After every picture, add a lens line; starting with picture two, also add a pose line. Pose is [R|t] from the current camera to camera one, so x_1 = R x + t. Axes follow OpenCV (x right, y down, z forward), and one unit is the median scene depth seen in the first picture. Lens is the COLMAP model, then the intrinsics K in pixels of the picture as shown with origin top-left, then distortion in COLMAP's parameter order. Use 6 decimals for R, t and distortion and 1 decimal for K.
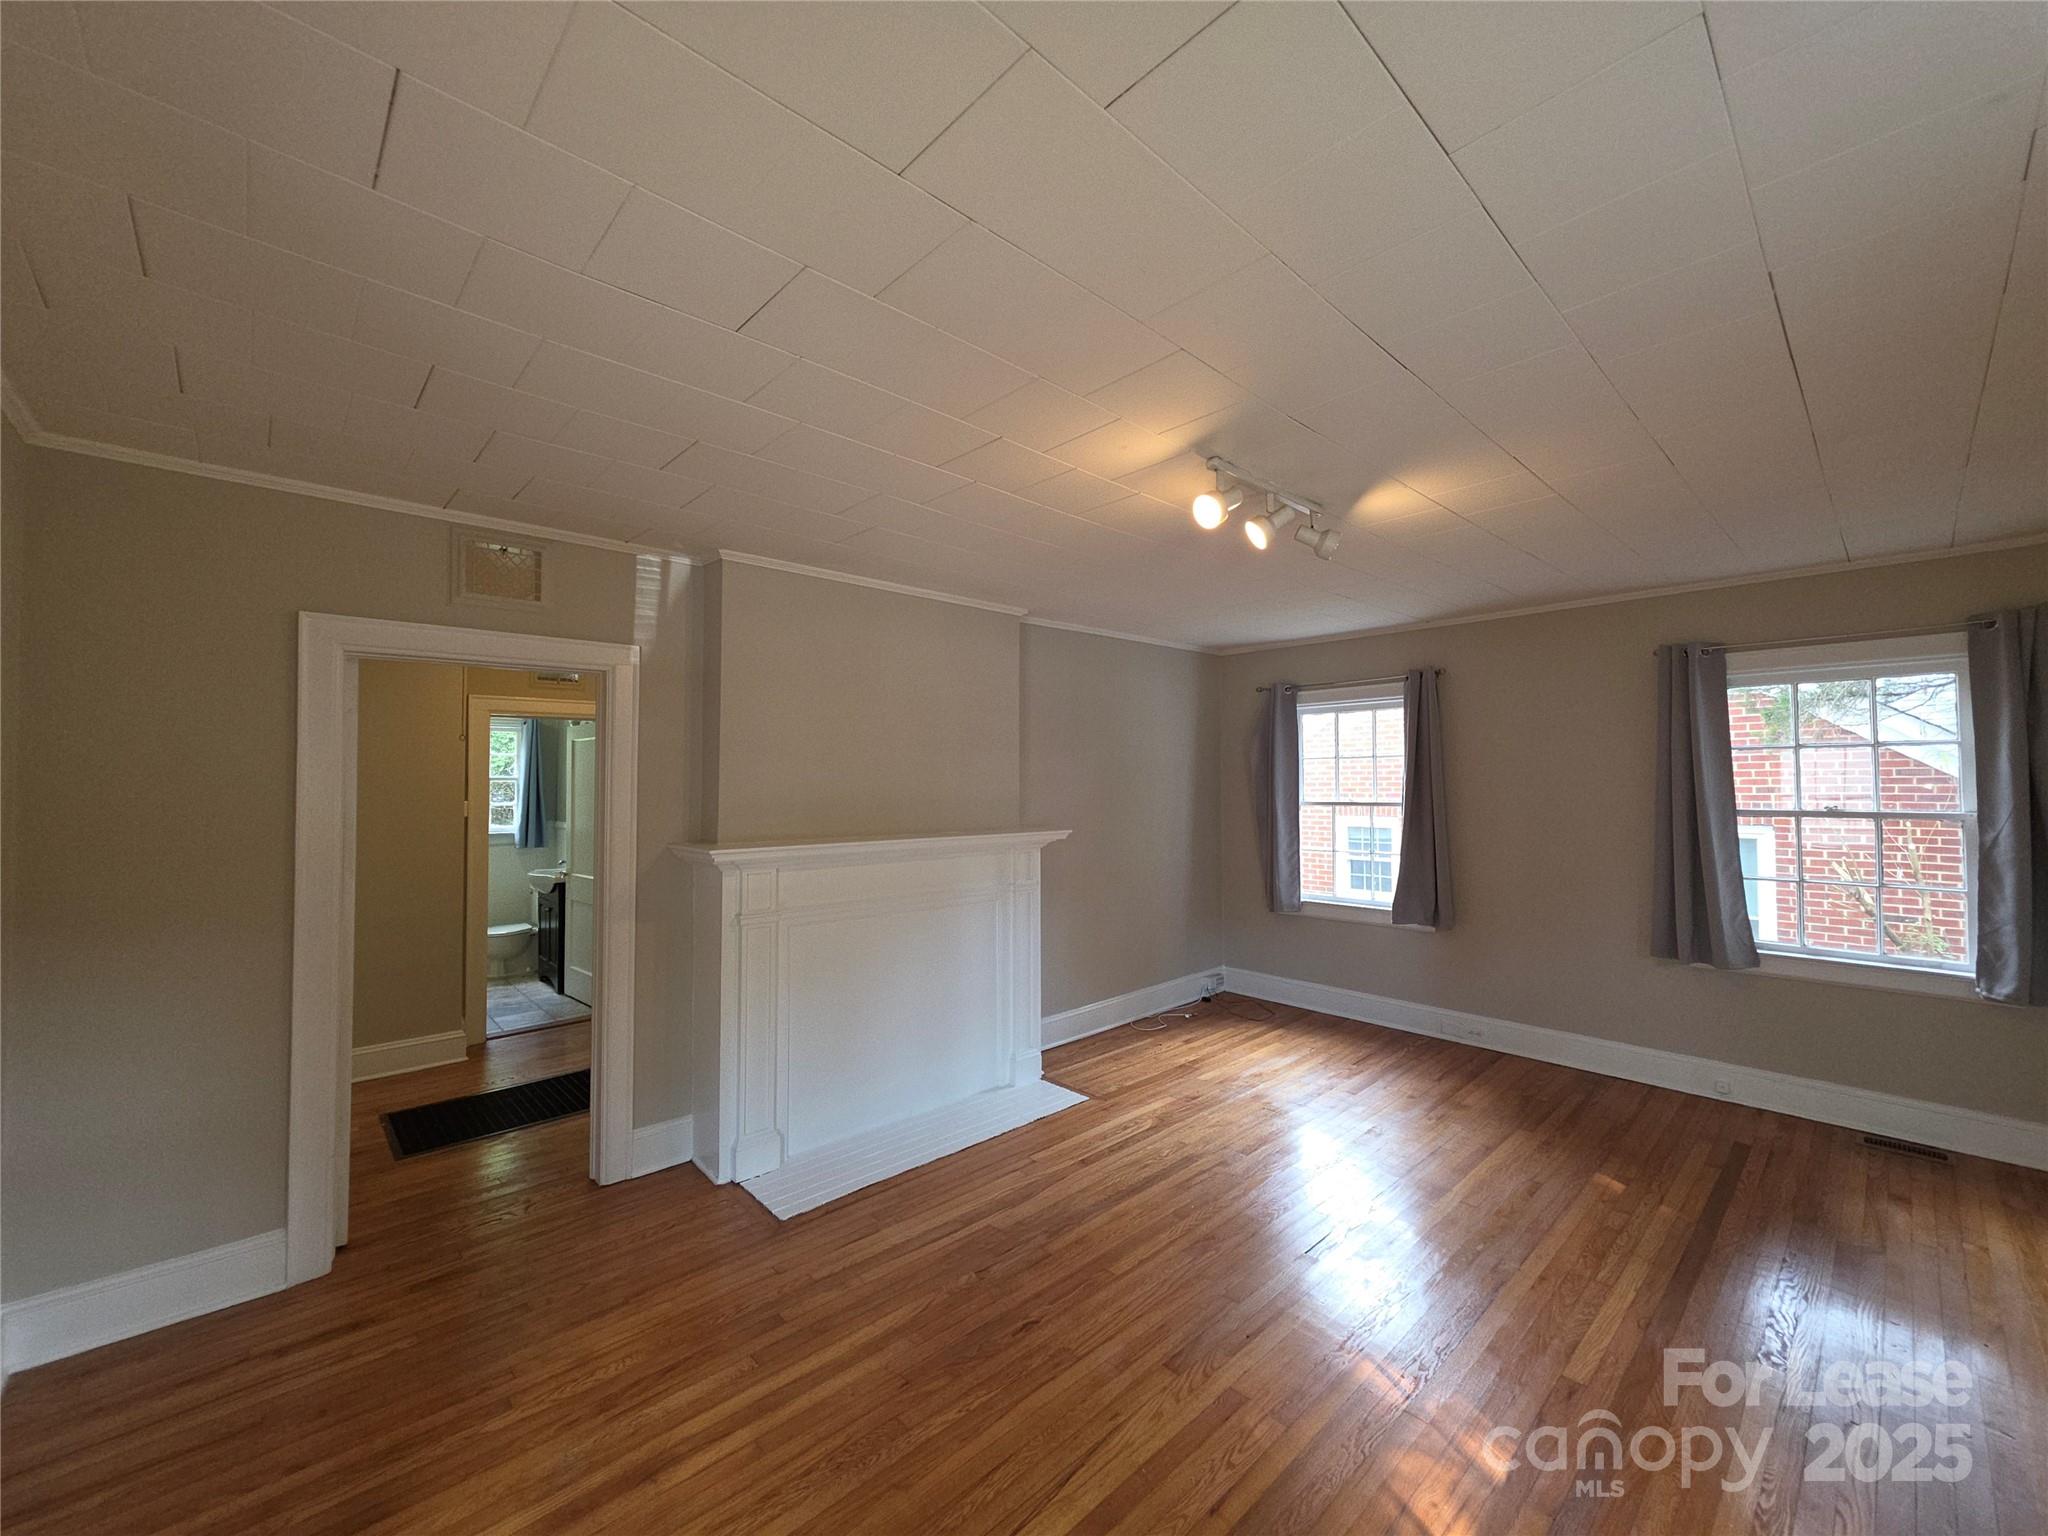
lens RADIAL K [[819.1, 0, 1019.6], [0, 819.1, 761.5], [0, 0, 1]] dist [0.004084, -0.000293]
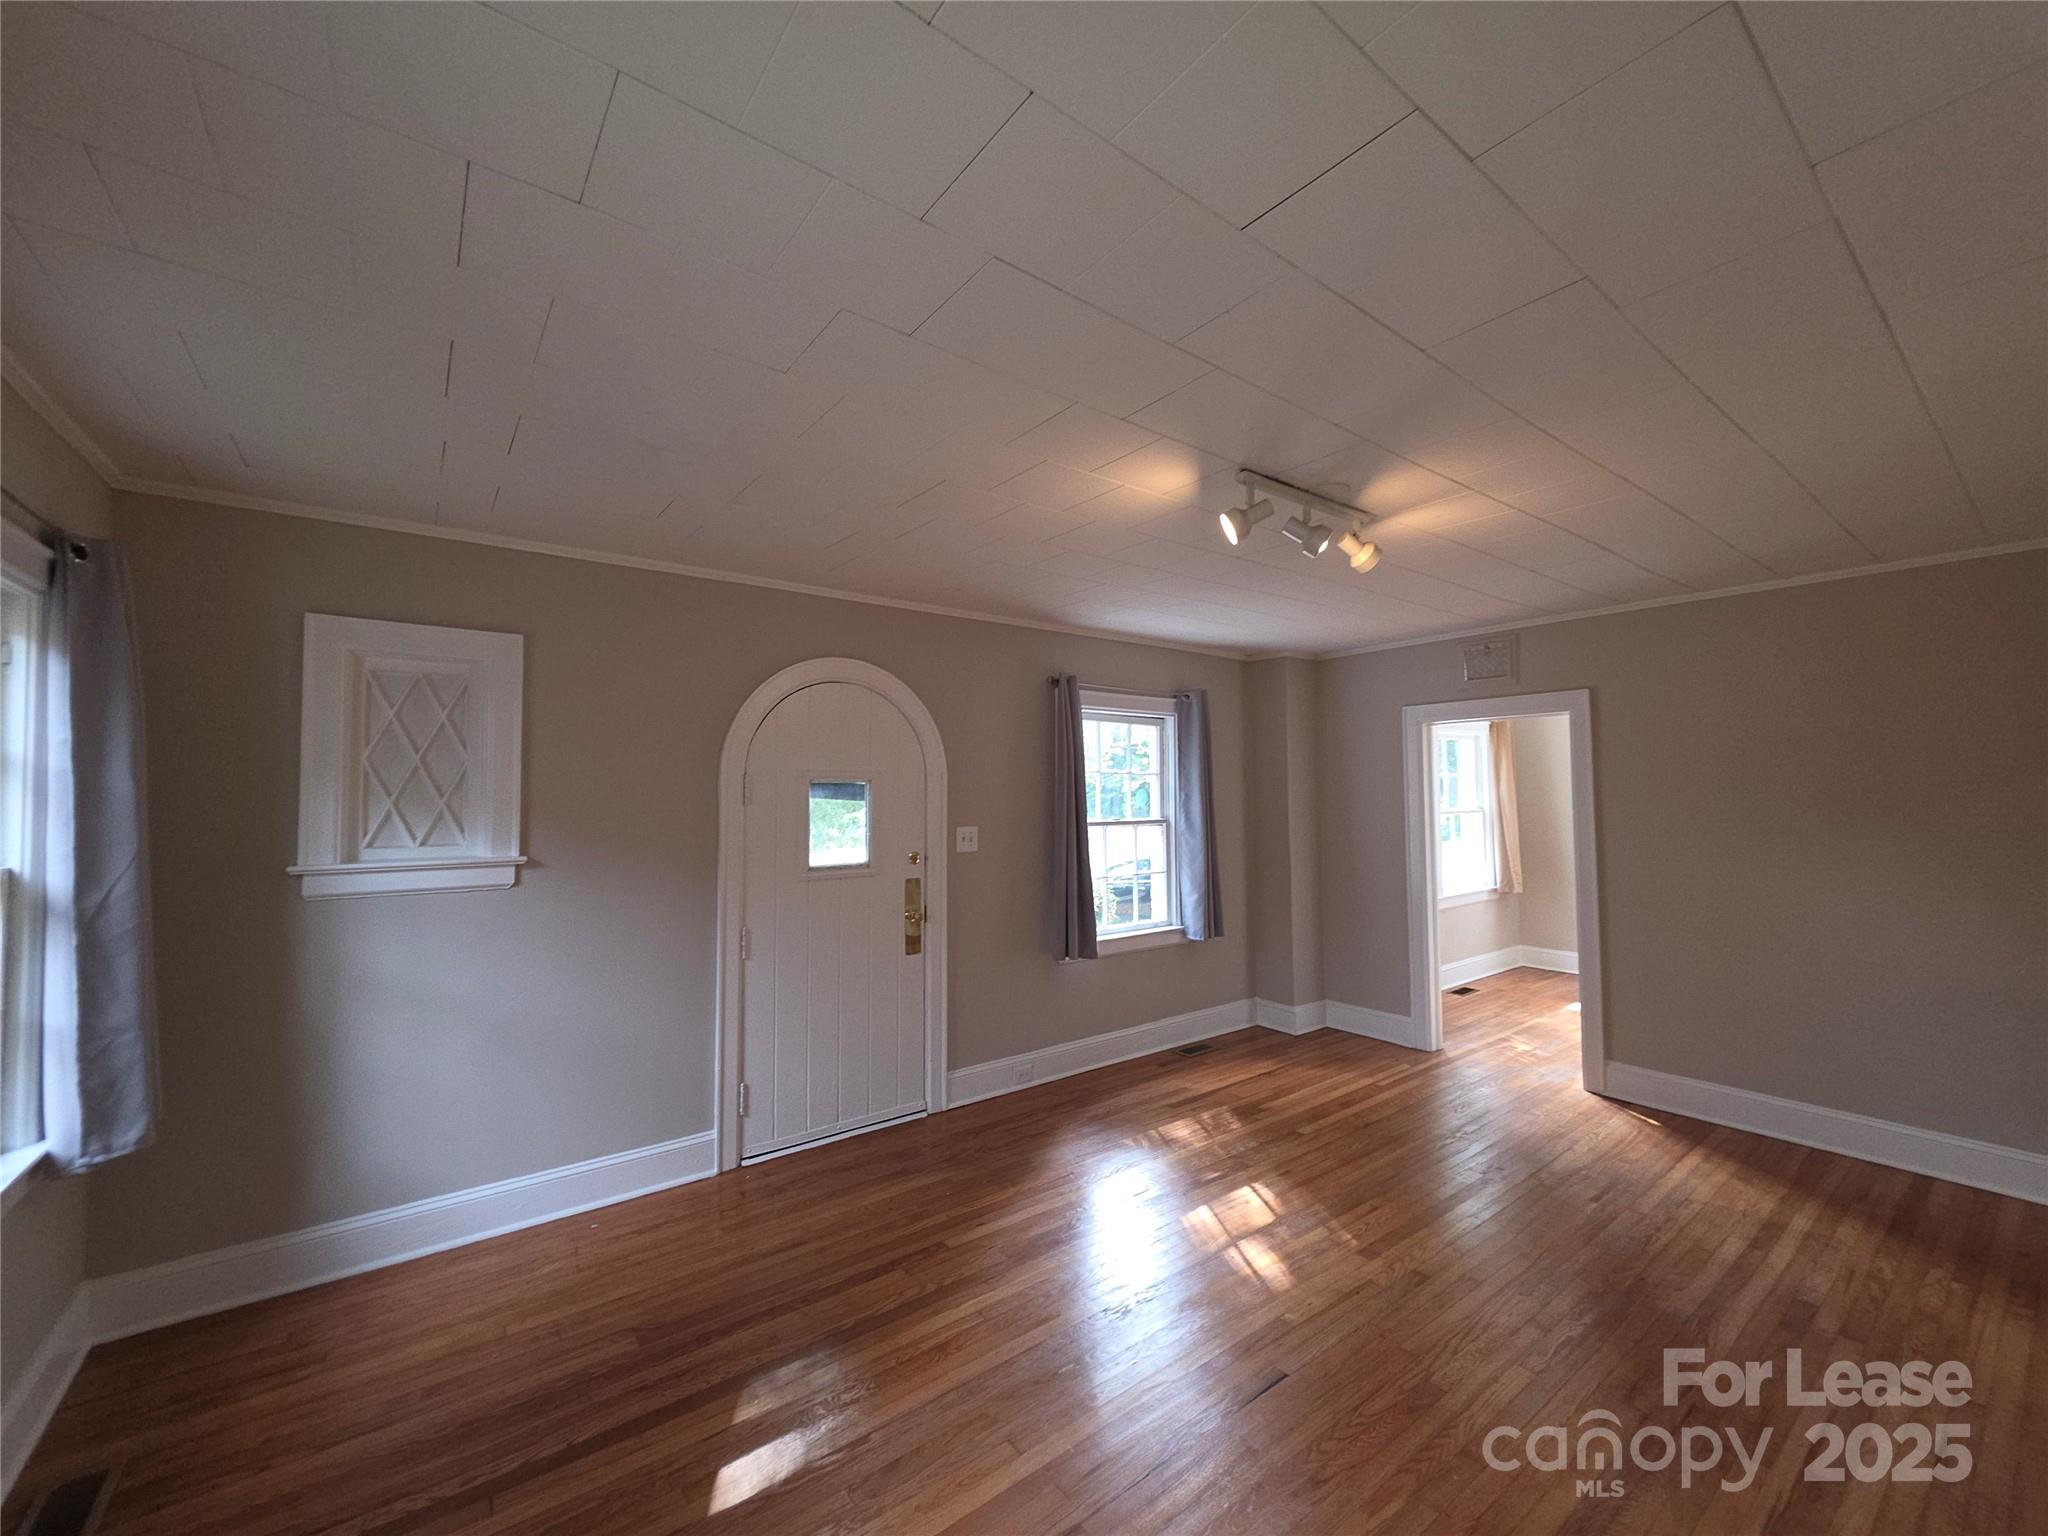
lens RADIAL K [[819.1, 0, 1007.0], [0, 819.1, 764.2], [0, 0, 1]] dist [0.004084, -0.000293]
pose [[-0.993333, 0.011316, 0.114724, 0.333643], [0.004347, 0.998139, -0.060821, 0.023522], [-0.115199, -0.059917, -0.991534, 1.196785]]
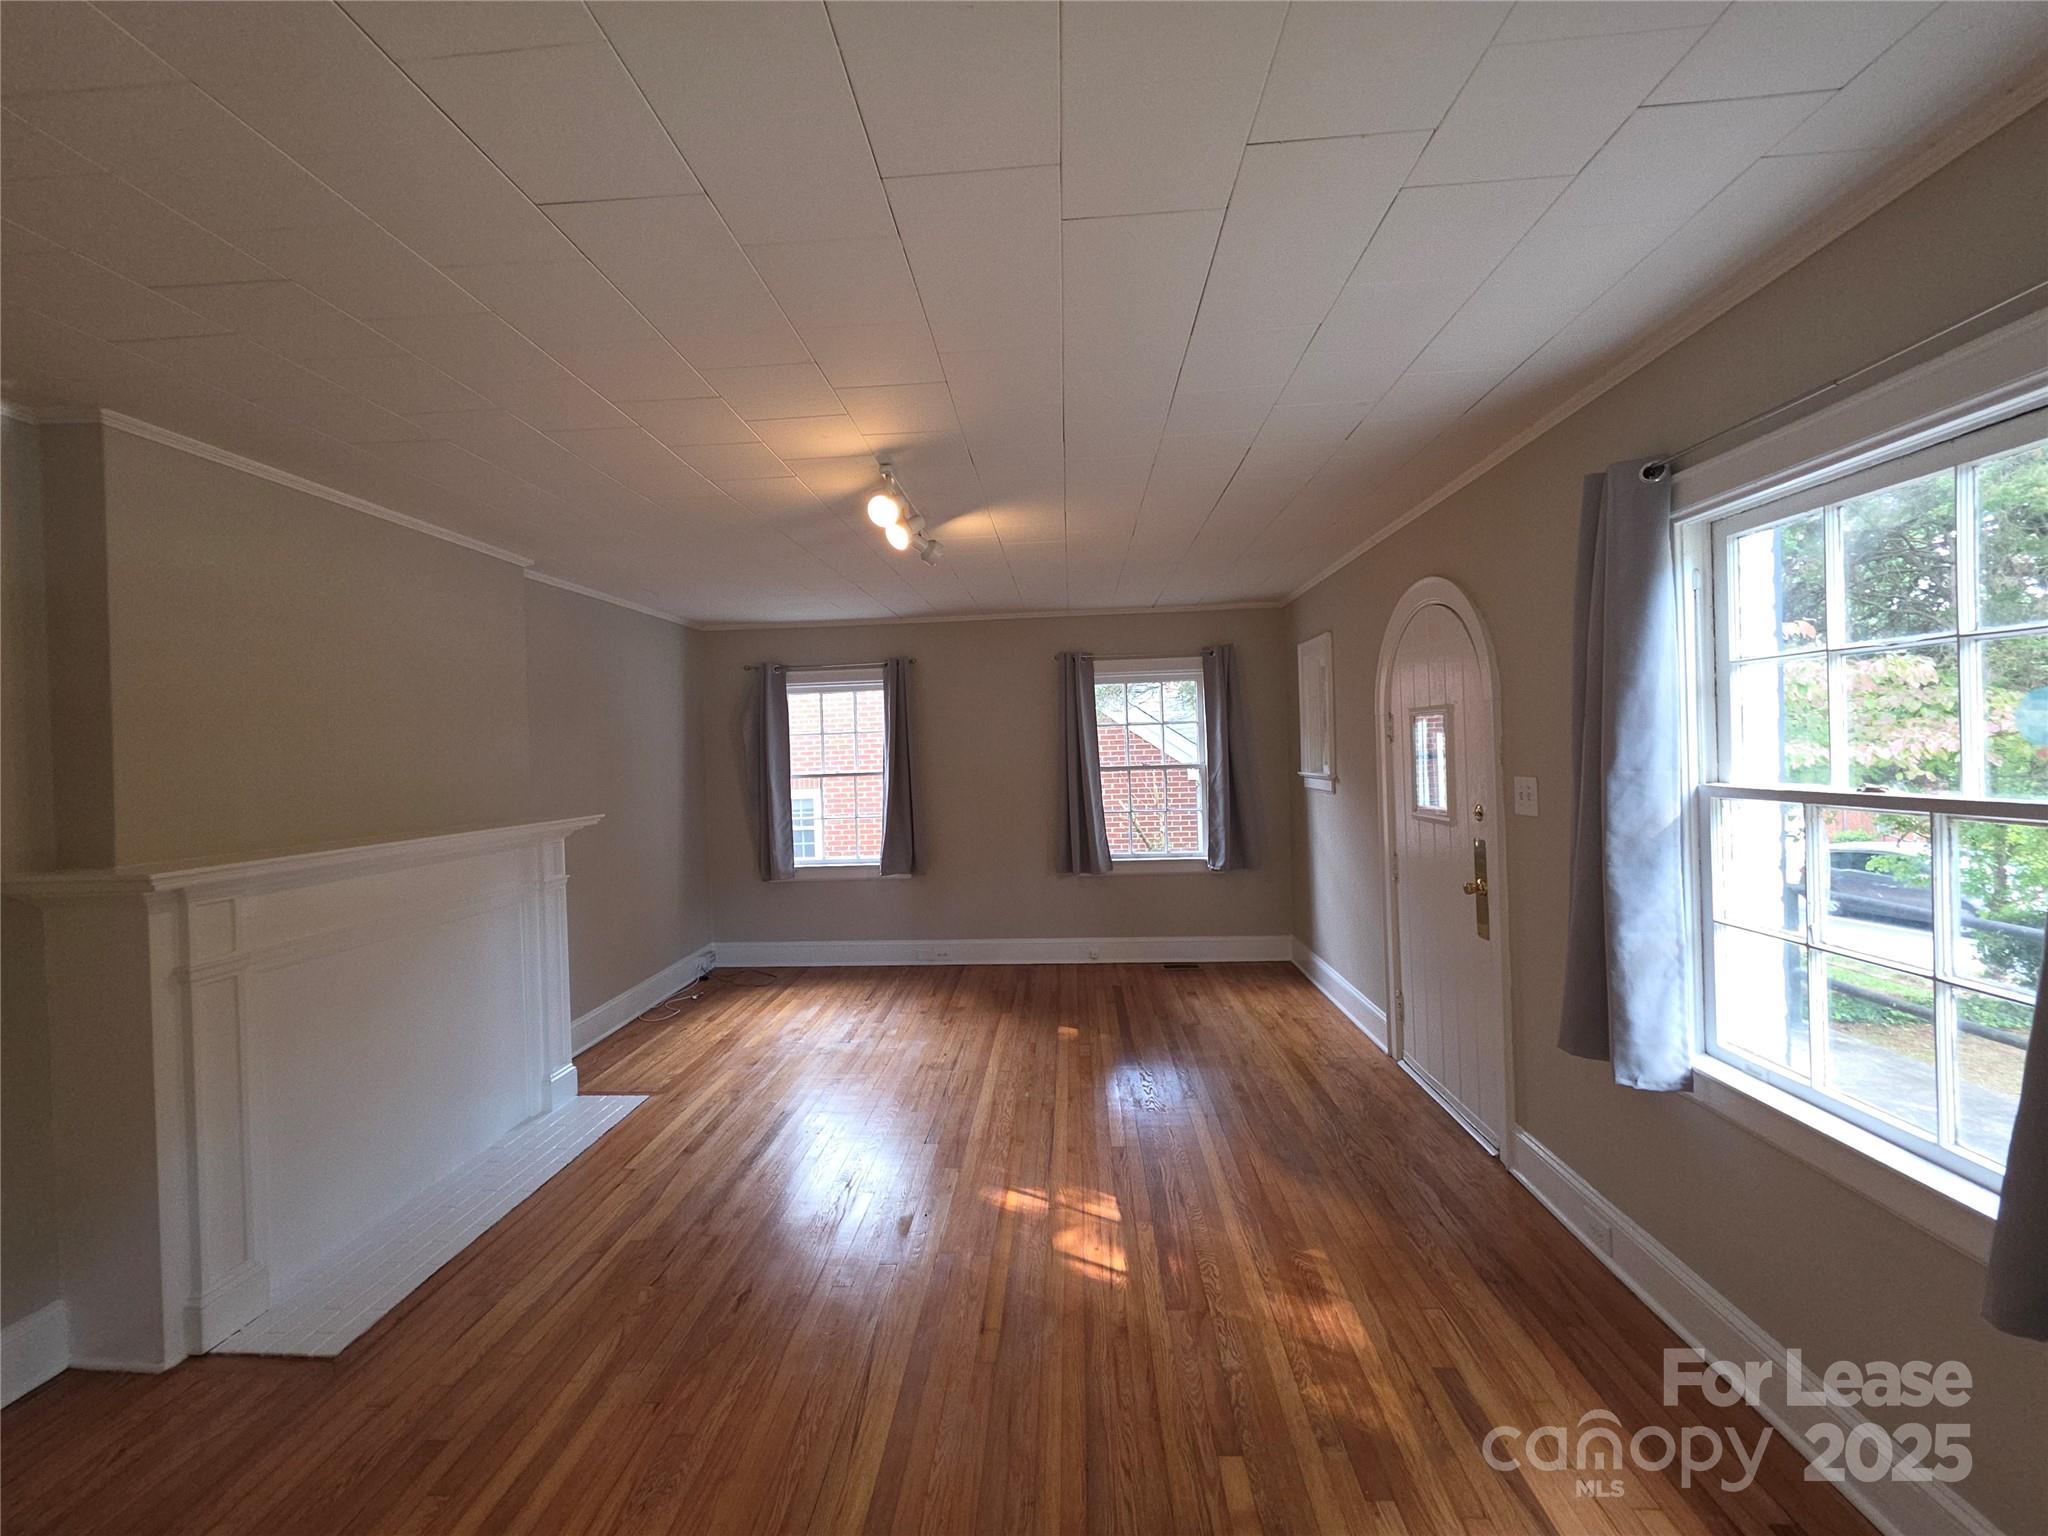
lens RADIAL K [[819.1, 0, 1020.5], [0, 819.1, 762.7], [0, 0, 1]] dist [0.004084, -0.000293]
pose [[0.723112, -0.028678, 0.690136, -0.232211], [0.010223, 0.999473, 0.030822, 0.003749], [-0.690656, -0.015232, 0.723023, 0.028281]]
